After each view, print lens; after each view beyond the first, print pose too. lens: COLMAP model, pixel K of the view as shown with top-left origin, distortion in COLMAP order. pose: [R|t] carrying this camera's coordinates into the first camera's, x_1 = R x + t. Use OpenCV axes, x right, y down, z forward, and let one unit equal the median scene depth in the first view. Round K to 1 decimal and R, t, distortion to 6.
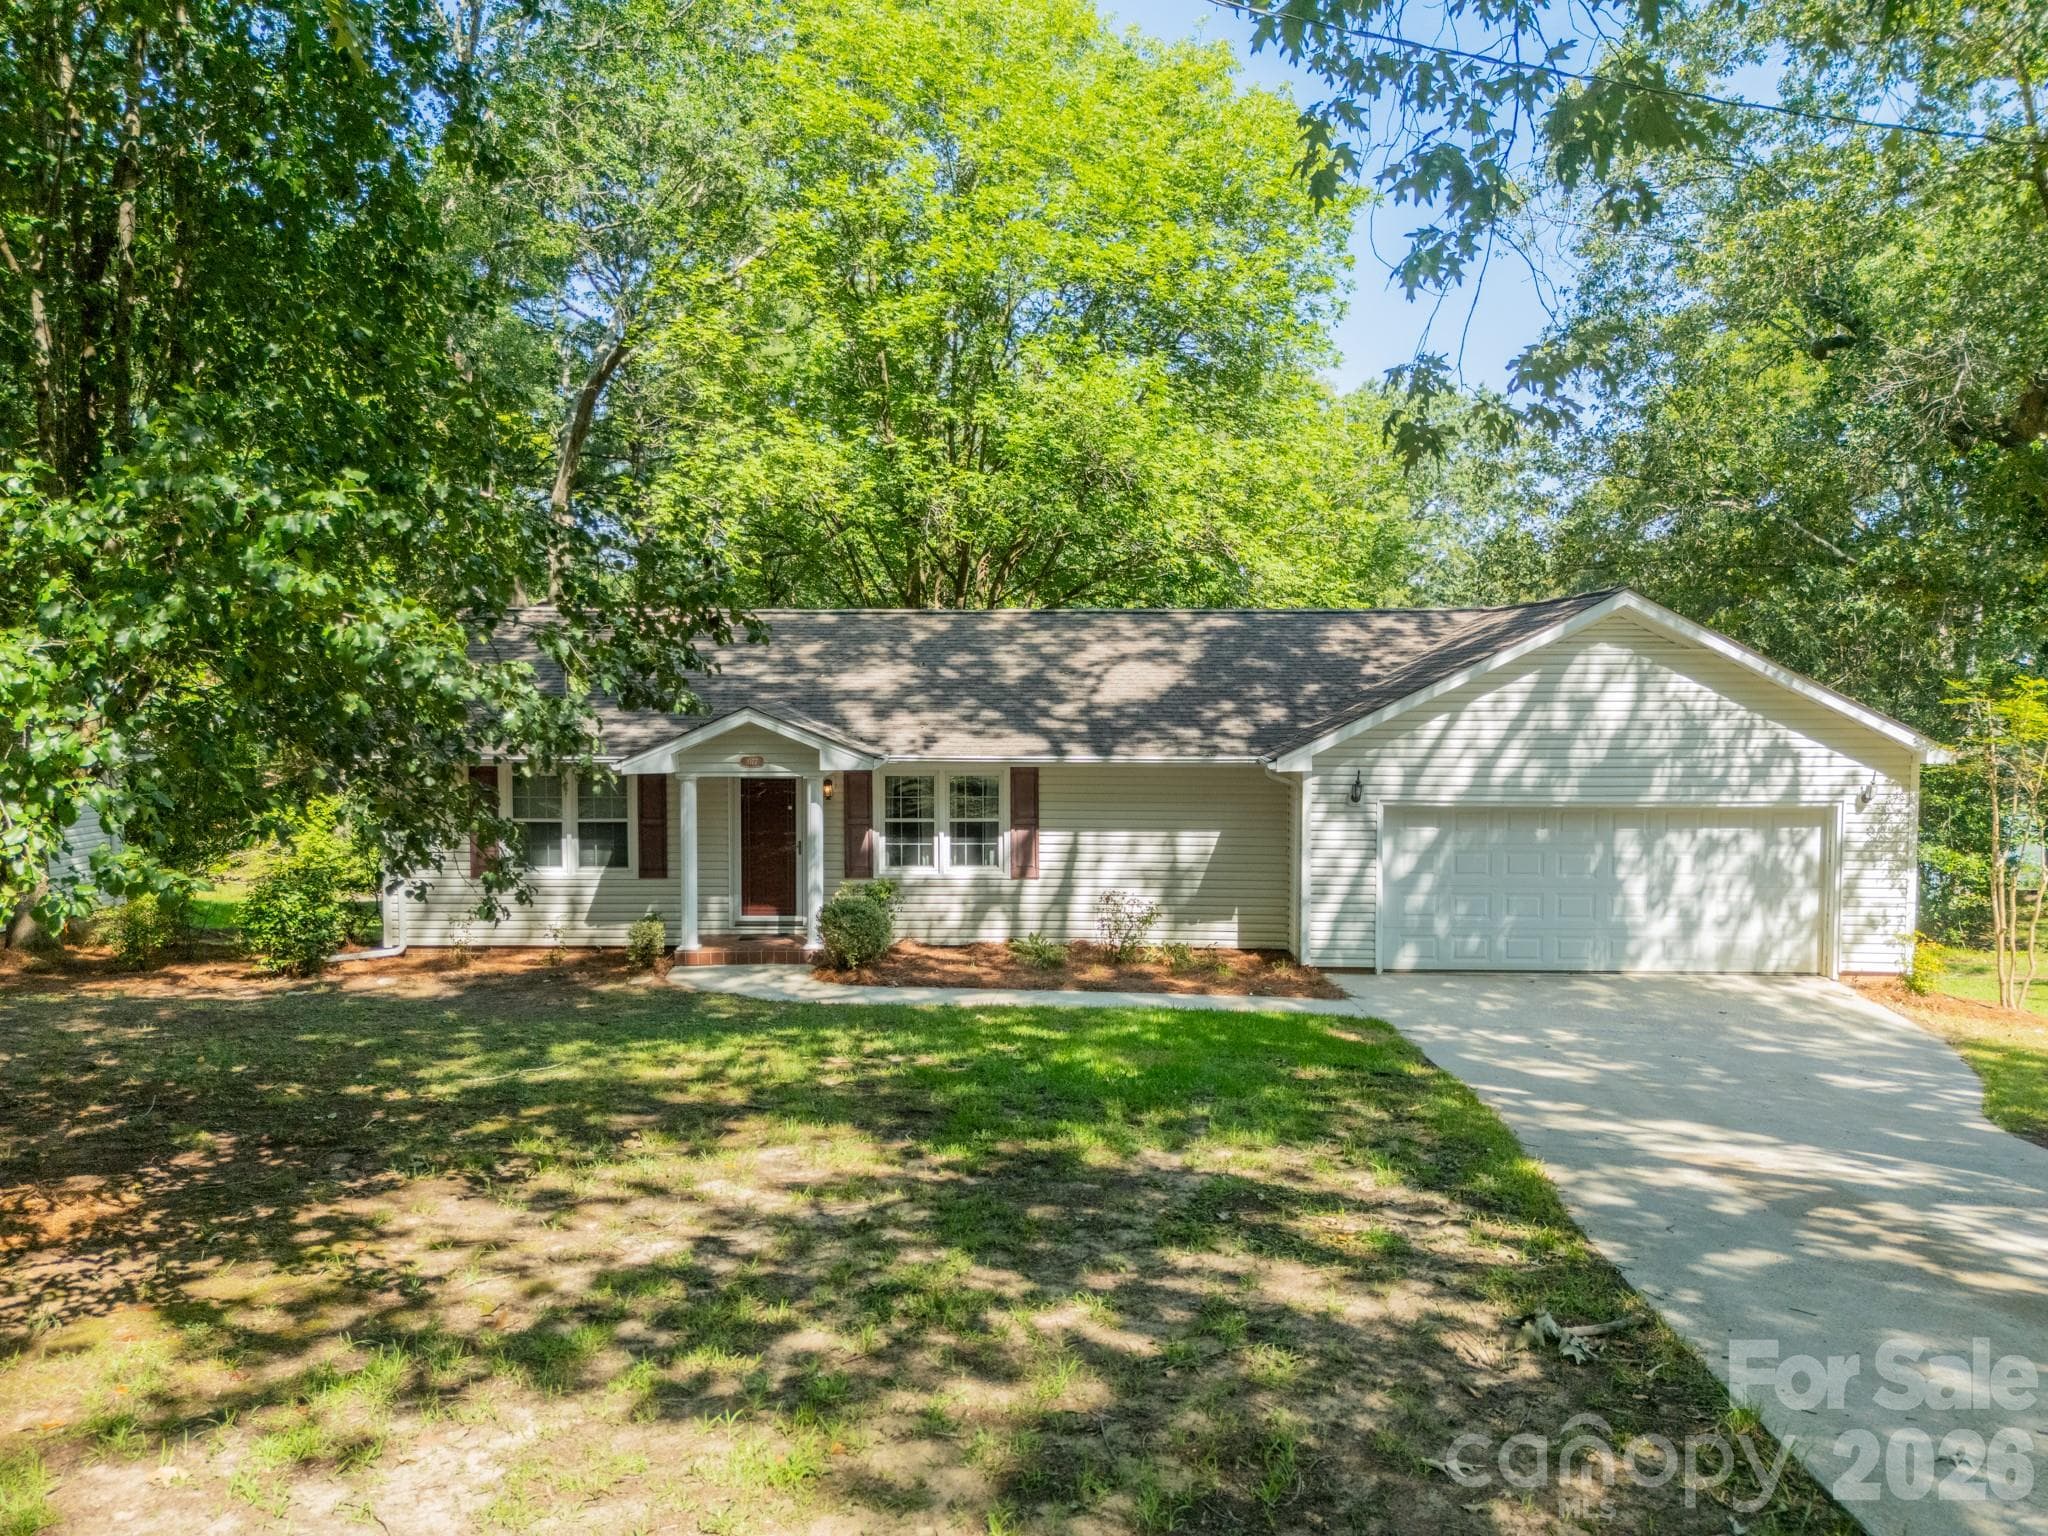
lens RADIAL K [[1500.0, 0, 1003.7], [0, 1500.0, 769.9], [0, 0, 1]] dist [0.062565, -0.059840]
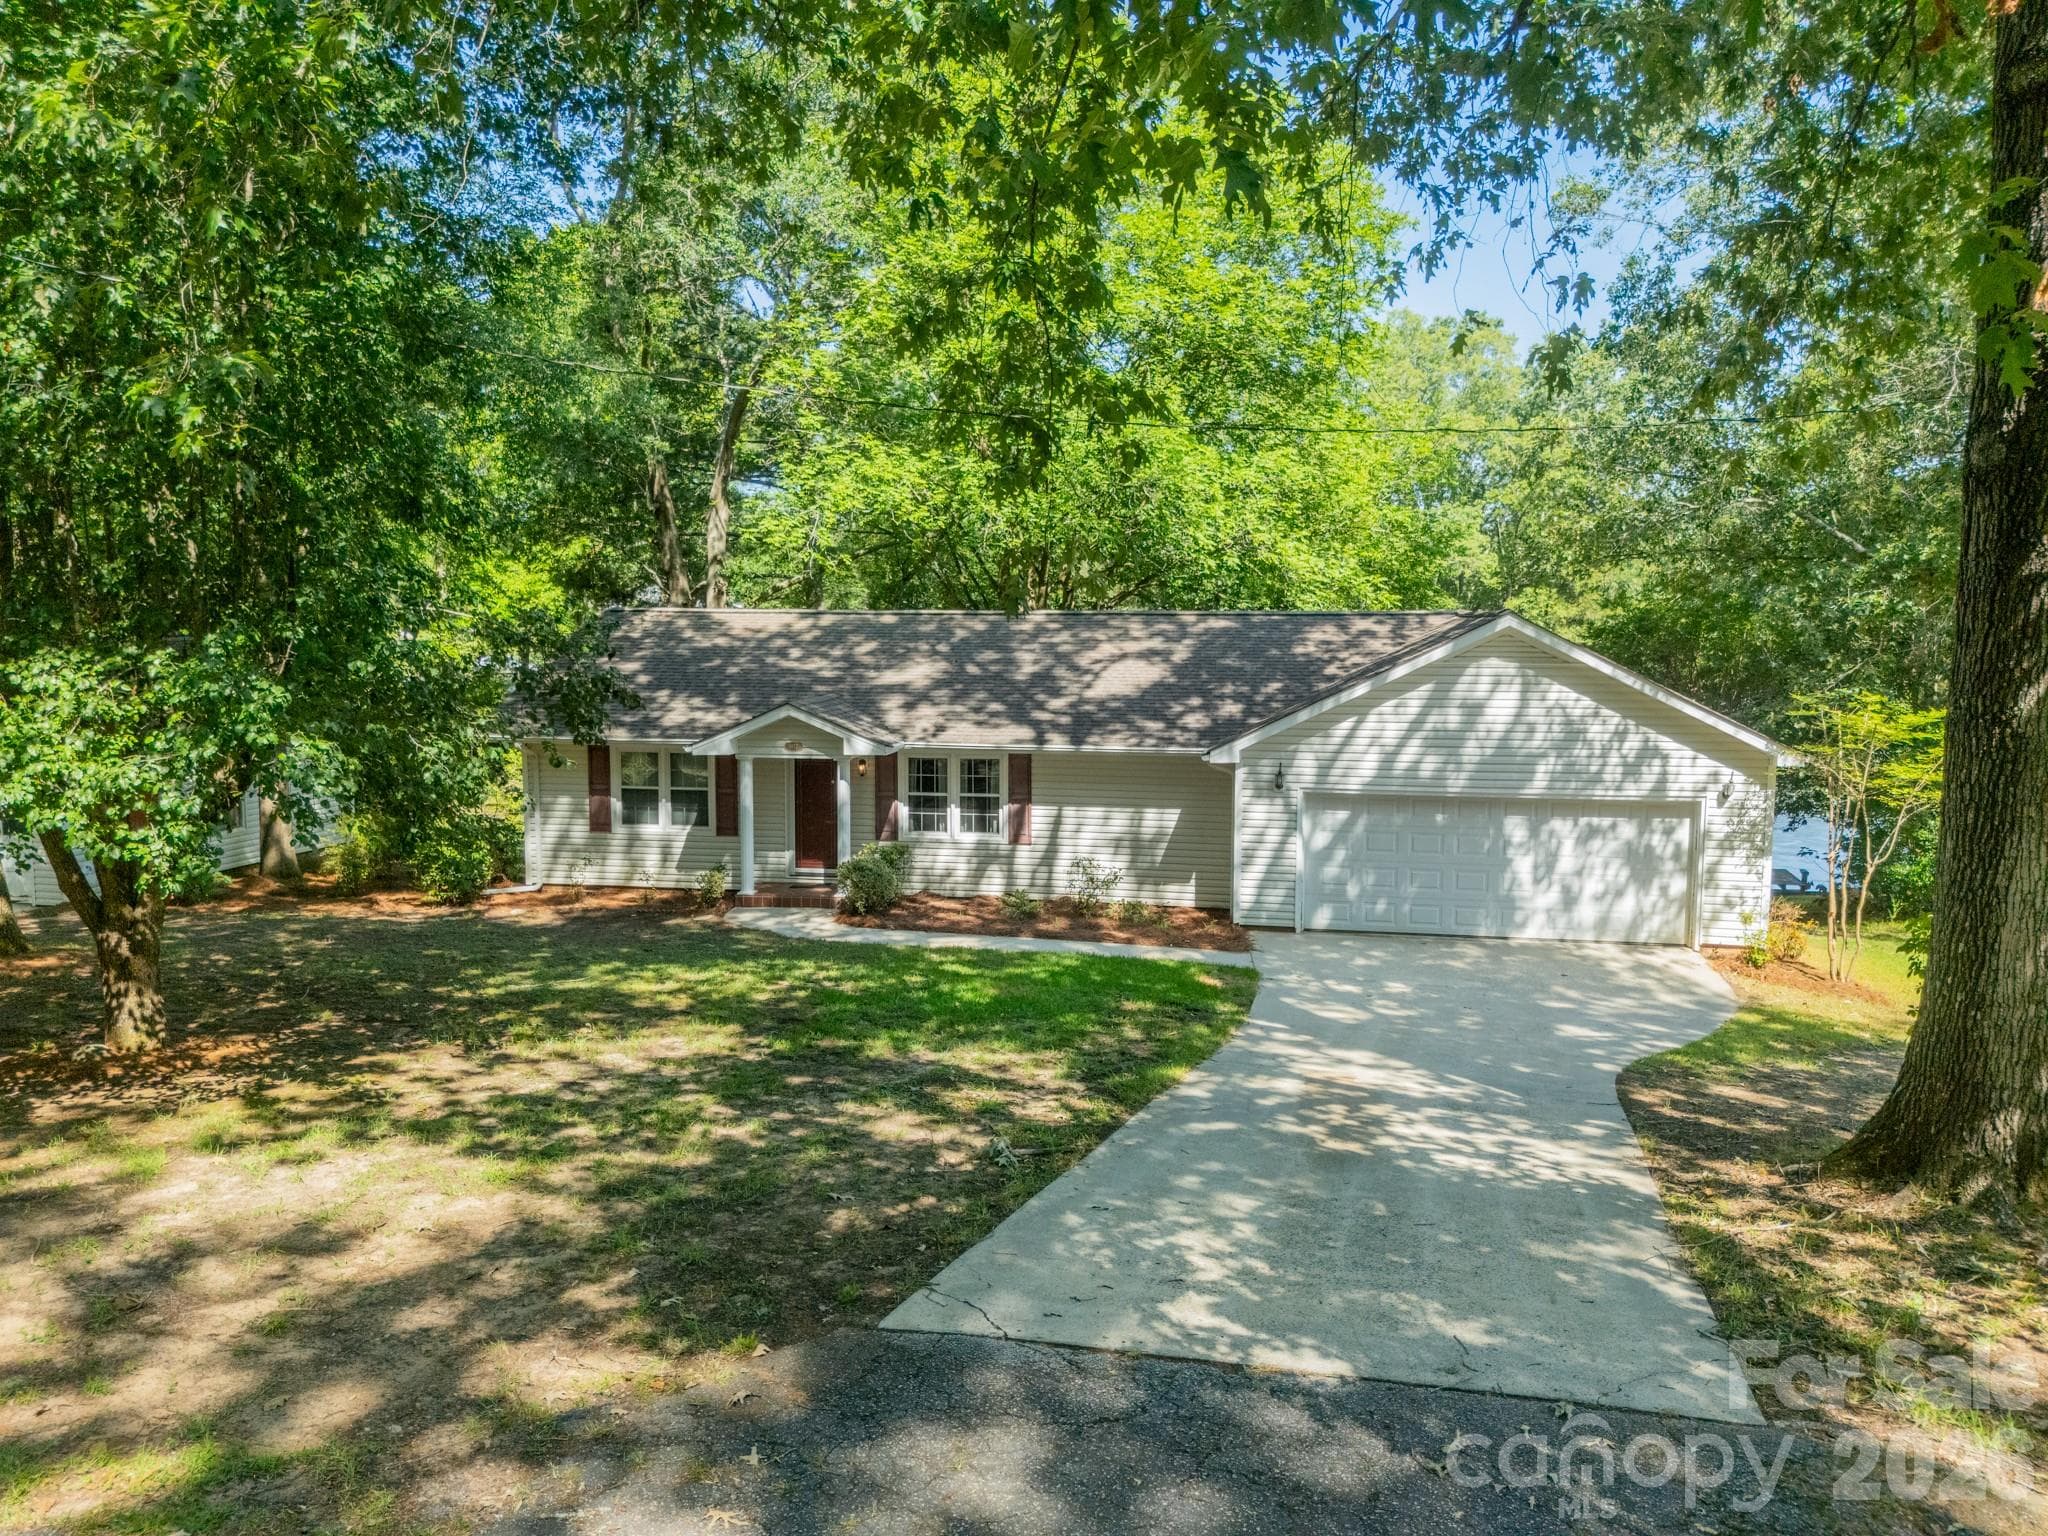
lens RADIAL K [[1500.0, 0, 1011.3], [0, 1500.0, 769.8], [0, 0, 1]] dist [0.062565, -0.059840]
pose [[0.988263, 0.018189, -0.151676, 0.204470], [-0.011981, 0.999056, 0.041744, -0.040696], [0.152292, -0.039437, 0.987548, -0.210584]]
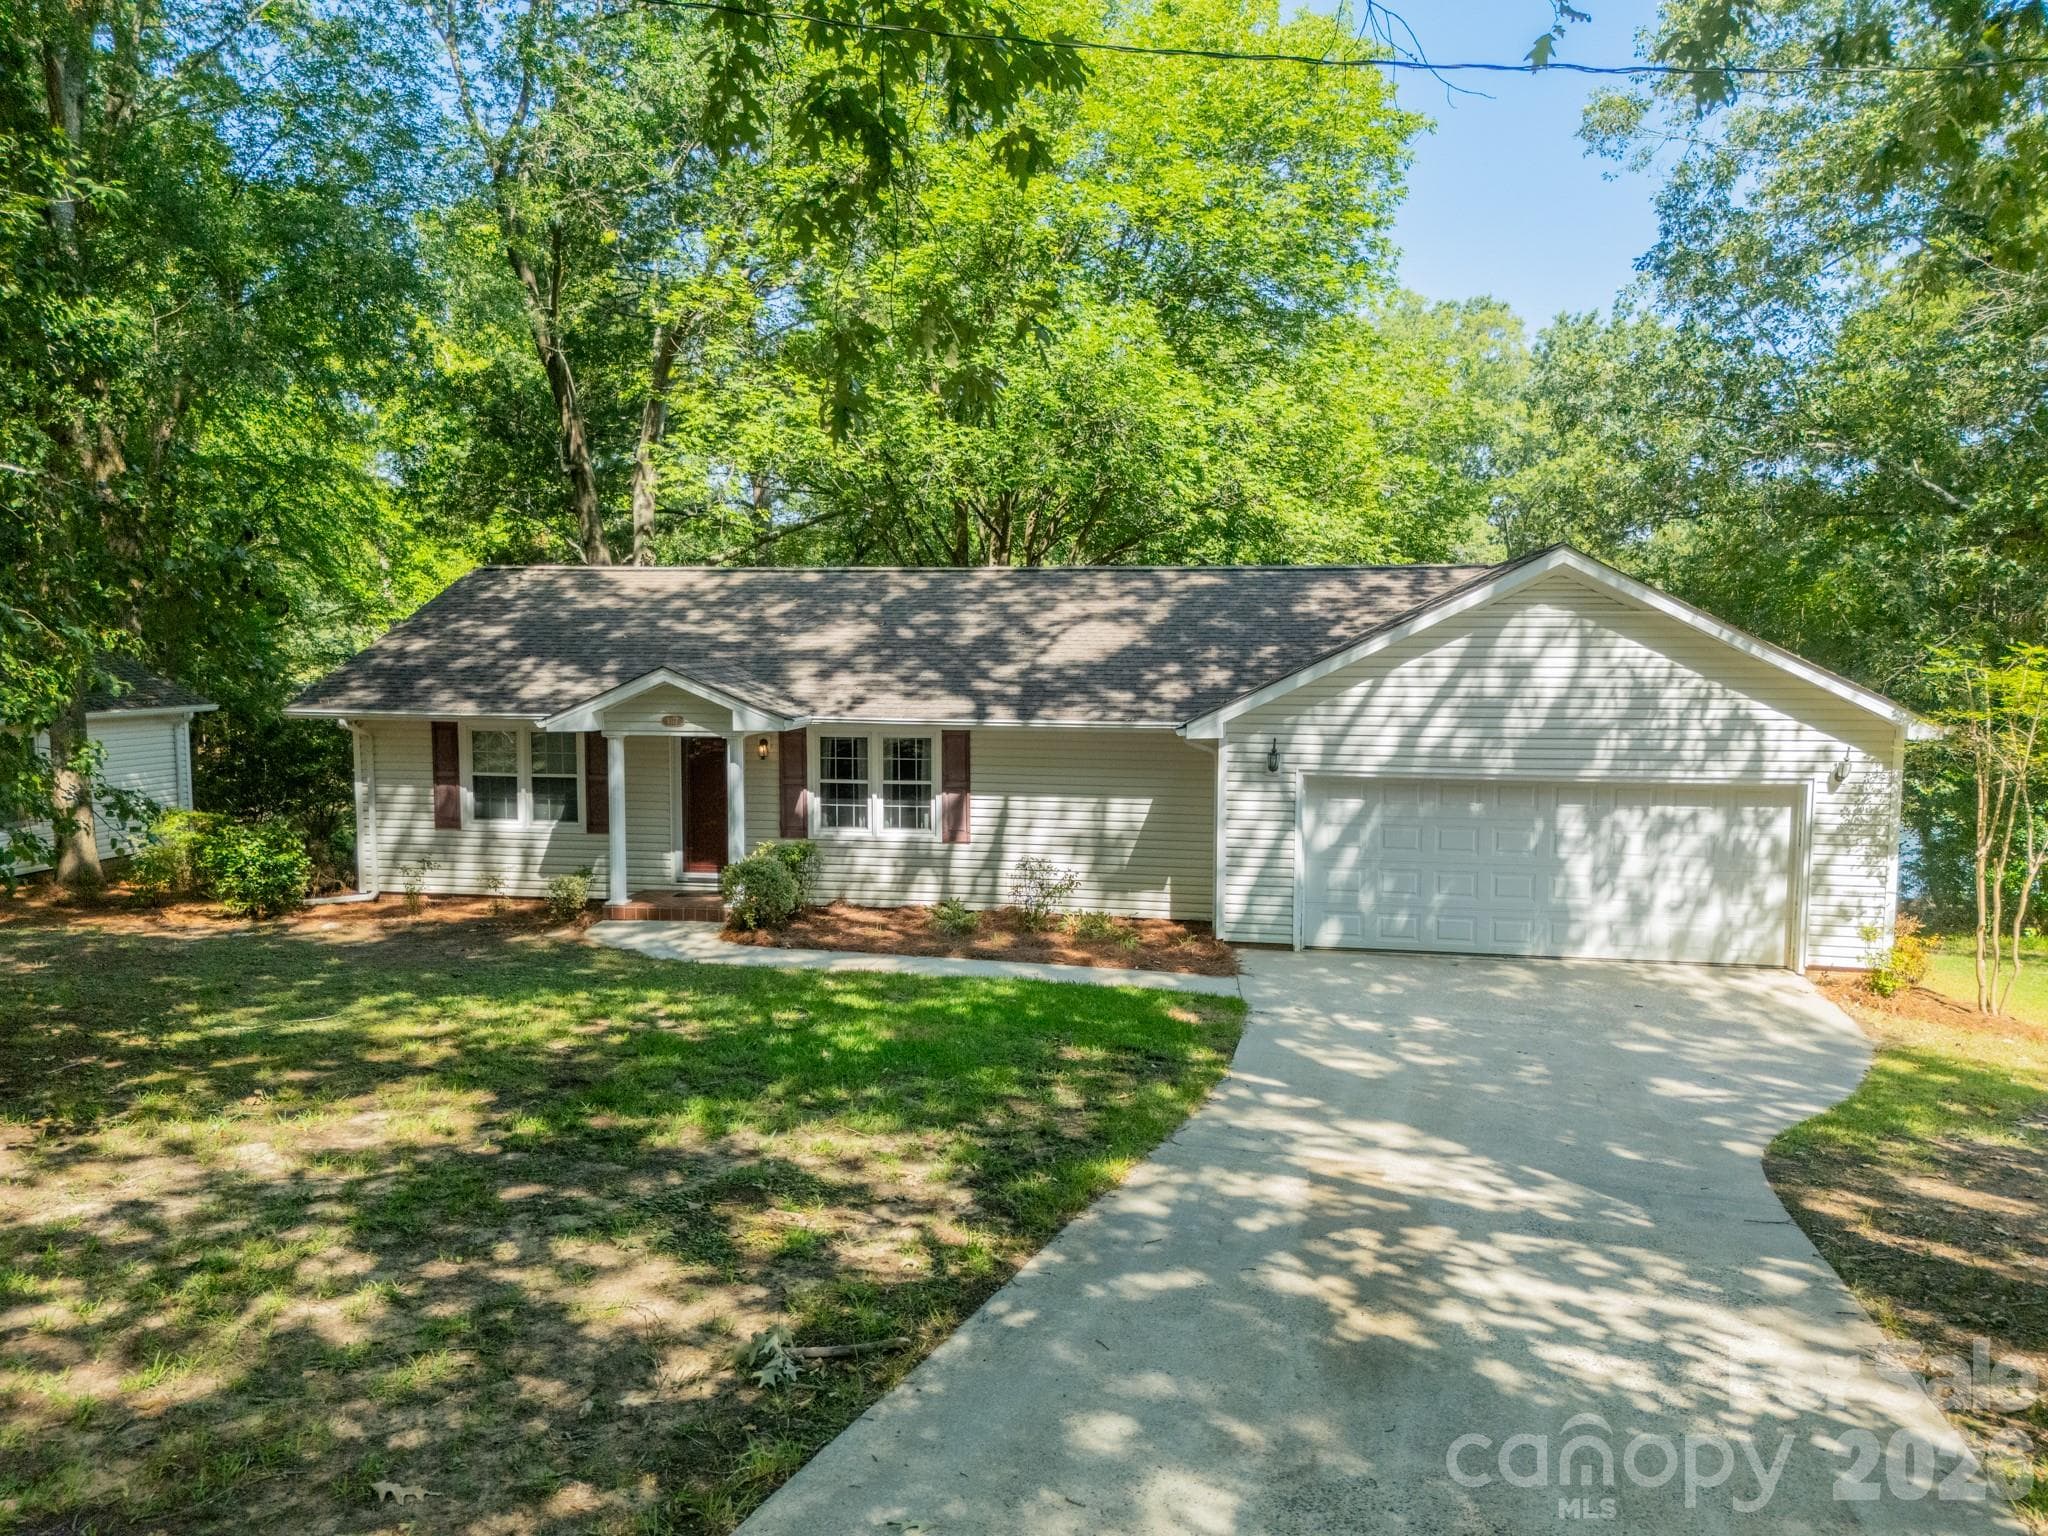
lens RADIAL K [[1500.0, 0, 1017.0], [0, 1500.0, 774.7], [0, 0, 1]] dist [0.062565, -0.059840]
pose [[0.989146, 0.017006, -0.145946, 0.211821], [-0.011863, 0.999280, 0.036039, -0.008776], [0.146454, -0.033916, 0.988636, 0.032155]]
